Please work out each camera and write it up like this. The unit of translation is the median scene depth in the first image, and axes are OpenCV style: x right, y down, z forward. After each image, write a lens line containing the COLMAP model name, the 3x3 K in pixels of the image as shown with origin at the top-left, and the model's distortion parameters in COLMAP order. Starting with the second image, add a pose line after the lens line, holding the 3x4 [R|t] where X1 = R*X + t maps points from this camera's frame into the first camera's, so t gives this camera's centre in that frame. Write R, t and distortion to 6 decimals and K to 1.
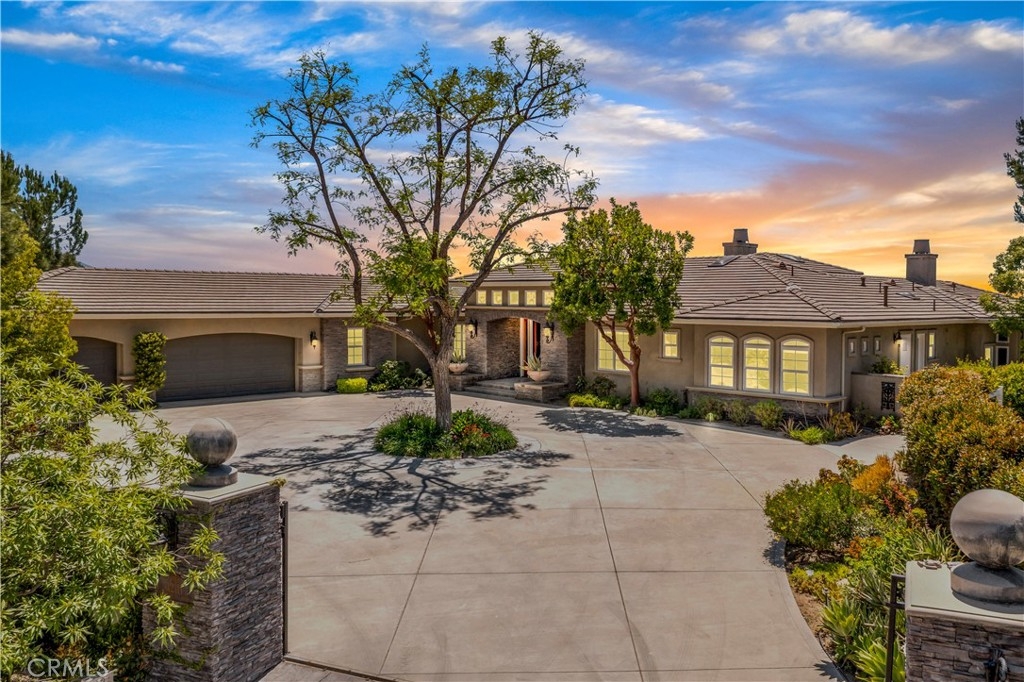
lens RADIAL K [[824.1, 0, 462.4], [0, 824.1, 305.3], [0, 0, 1]] dist [-0.006248, -0.000331]
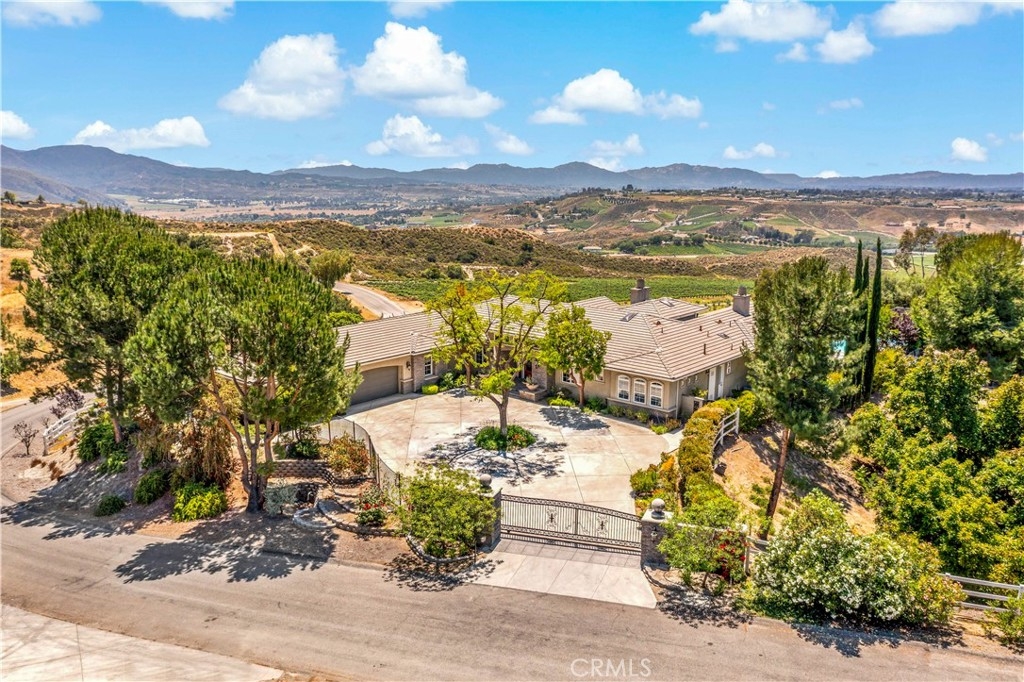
lens RADIAL K [[812.1, 0, 471.6], [0, 812.1, 340.6], [0, 0, 1]] dist [0.003757, 0.005550]
pose [[0.995130, -0.023698, 0.095681, -0.277621], [0.004861, 0.981288, 0.192486, -0.471130], [-0.098453, -0.191084, 0.976624, -1.002581]]
